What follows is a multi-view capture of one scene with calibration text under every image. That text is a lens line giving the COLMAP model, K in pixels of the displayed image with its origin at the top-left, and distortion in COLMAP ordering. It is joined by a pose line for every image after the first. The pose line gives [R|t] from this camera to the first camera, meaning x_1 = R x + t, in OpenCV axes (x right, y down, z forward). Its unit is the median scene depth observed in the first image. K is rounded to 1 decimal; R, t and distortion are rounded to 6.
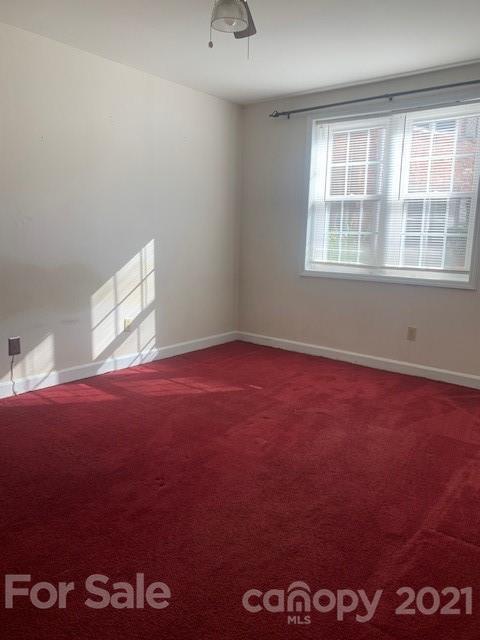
lens RADIAL K [[484.5, 0, 240.0], [0, 484.5, 320.0], [0, 0, 1]] dist [0.049696, -0.079412]
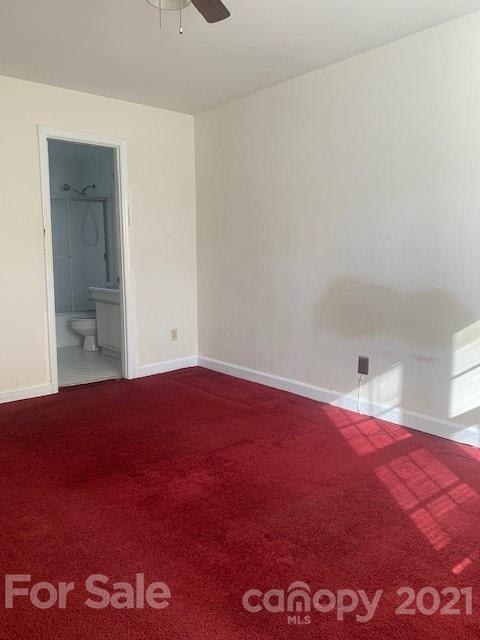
lens RADIAL K [[488.1, 0, 240.0], [0, 488.1, 320.0], [0, 0, 1]] dist [0.014258, 0.004111]
pose [[-0.184315, 0.109765, -0.976719, 0.526122], [-0.169451, 0.975315, 0.141585, -0.129176], [0.968150, 0.191602, -0.161166, 0.847190]]
